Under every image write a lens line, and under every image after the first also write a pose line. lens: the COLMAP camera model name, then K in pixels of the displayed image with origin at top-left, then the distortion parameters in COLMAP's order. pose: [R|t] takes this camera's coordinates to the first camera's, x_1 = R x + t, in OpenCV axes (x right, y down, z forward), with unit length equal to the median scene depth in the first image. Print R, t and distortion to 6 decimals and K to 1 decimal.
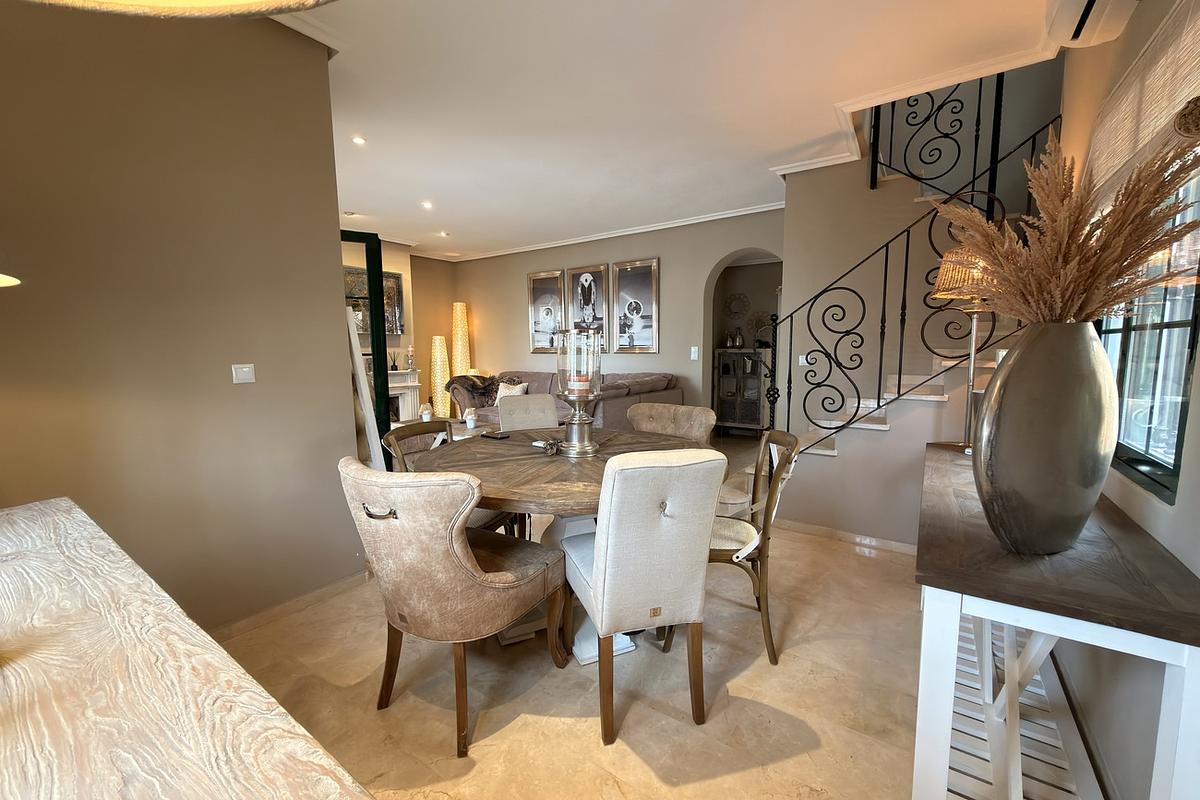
lens RADIAL K [[480.5, 0, 598.4], [0, 480.5, 397.8], [0, 0, 1]] dist [-0.000246, 0.000003]
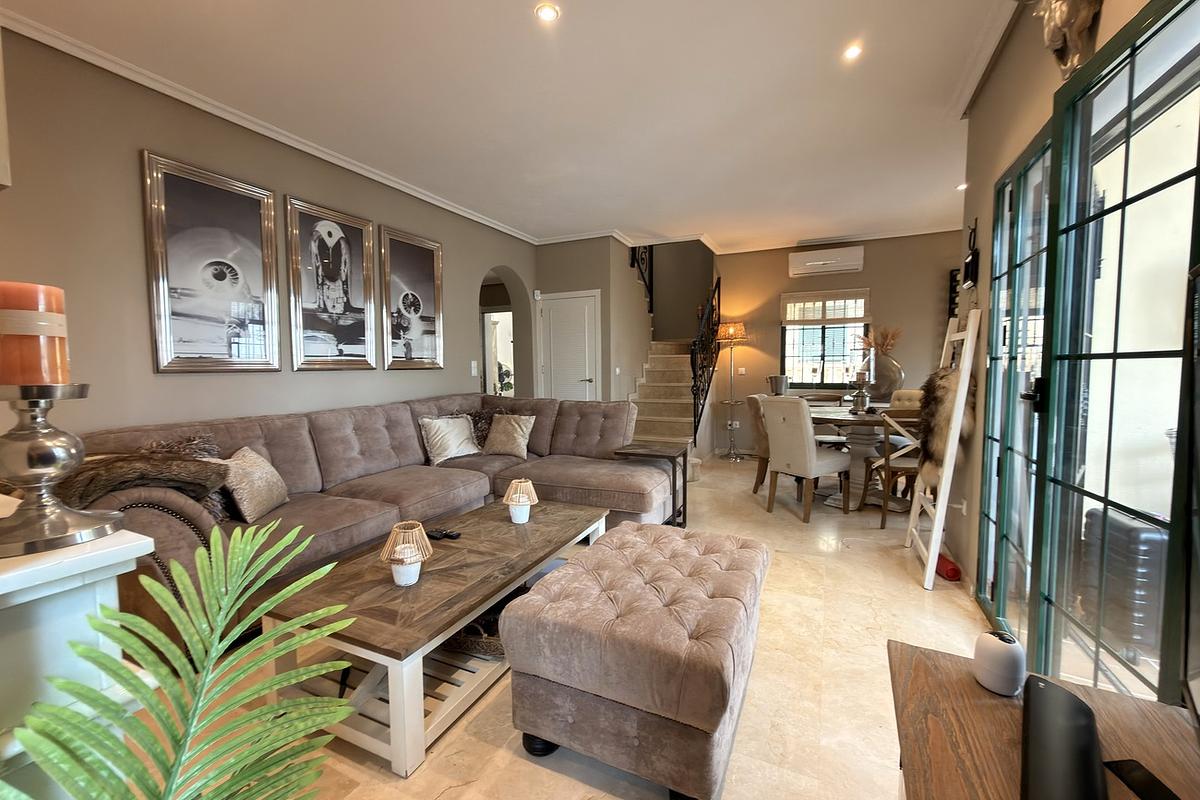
lens RADIAL K [[480.5, 0, 600.0], [0, 480.5, 397.8], [0, 0, 1]] dist [-0.000246, 0.000003]
pose [[-0.162245, -0.053318, 0.985309, -0.617983], [0.116060, 0.990577, 0.072715, -0.068986], [-0.979901, 0.126153, -0.154528, 0.820416]]
